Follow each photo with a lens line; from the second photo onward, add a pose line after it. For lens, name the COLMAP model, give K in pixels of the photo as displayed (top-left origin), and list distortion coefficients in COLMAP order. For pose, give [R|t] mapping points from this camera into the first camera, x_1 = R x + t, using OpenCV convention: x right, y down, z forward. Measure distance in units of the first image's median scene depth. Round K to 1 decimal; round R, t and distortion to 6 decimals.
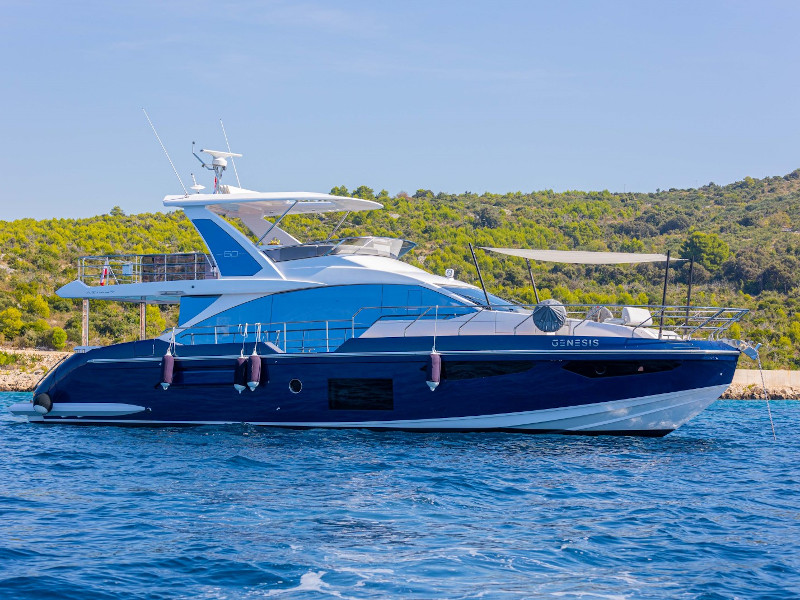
lens RADIAL K [[1575.8, 0, 400.0], [0, 1575.8, 300.0], [0, 0, 1]] dist [0.073786, 0.176678]
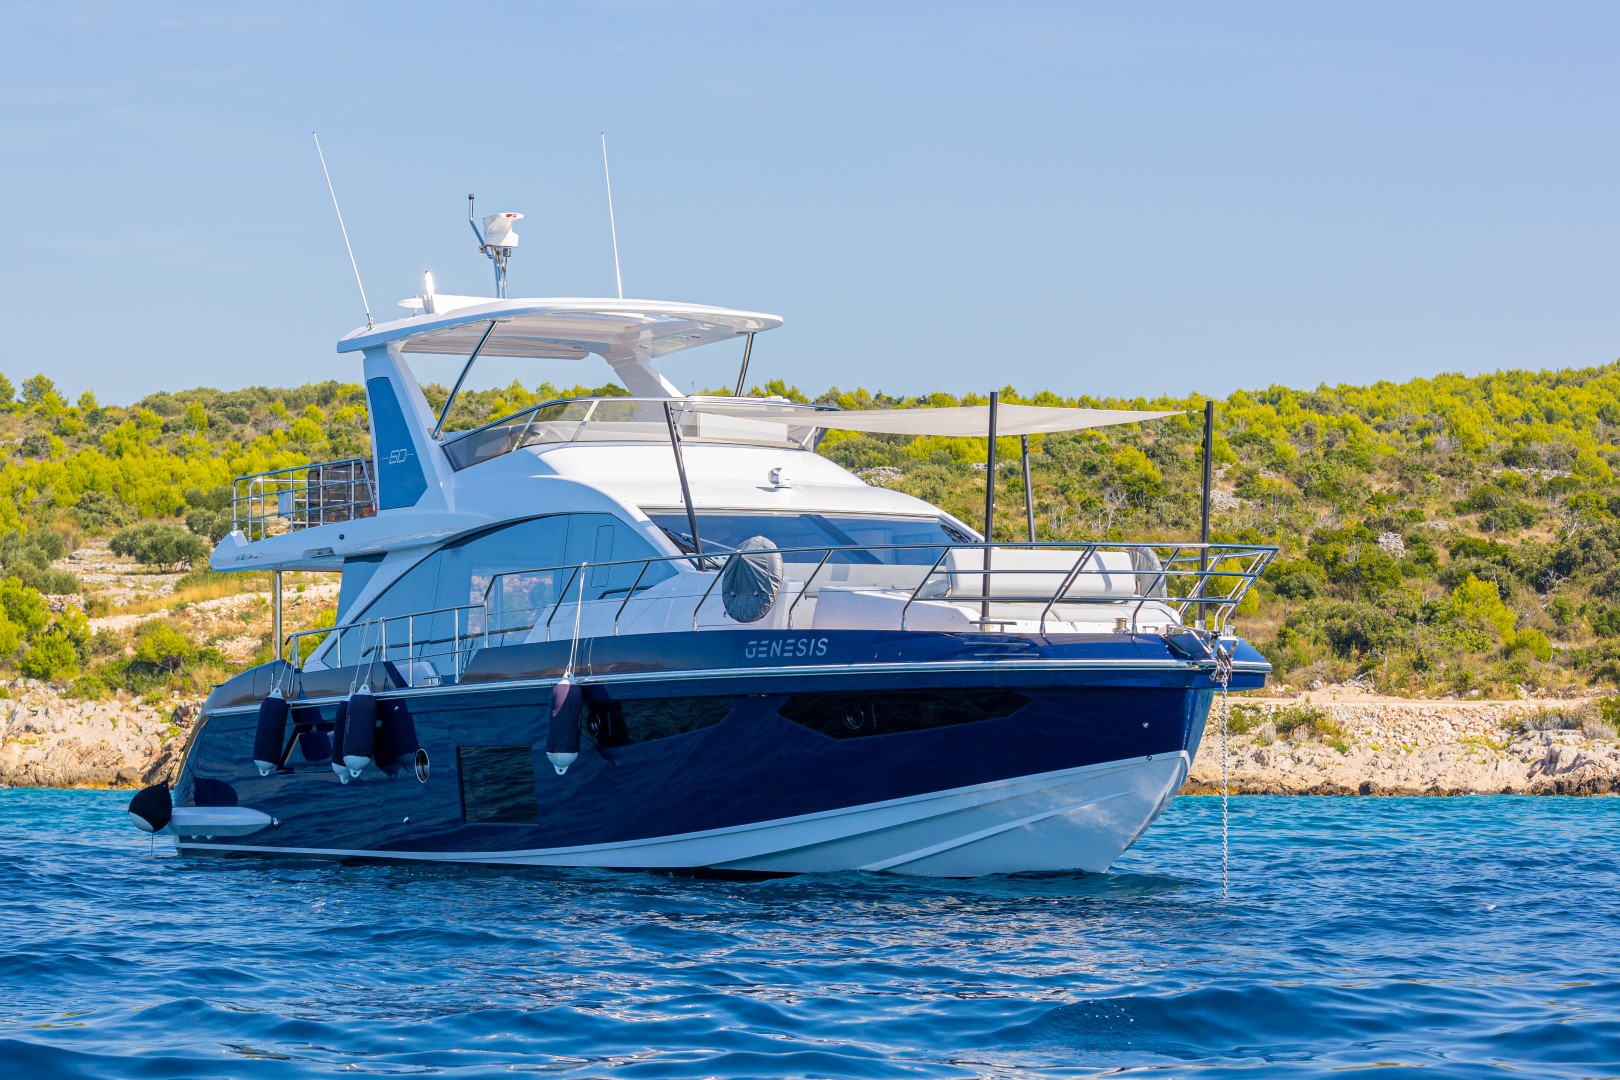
lens RADIAL K [[3998.0, 0, 810.0], [0, 3998.0, 540.0], [0, 0, 1]] dist [-0.060224, -0.612904]
pose [[0.873246, -0.034205, -0.486077, 0.527825], [0.030278, 0.999415, -0.015933, 0.014359], [0.486338, -0.000804, 0.873771, 0.115116]]
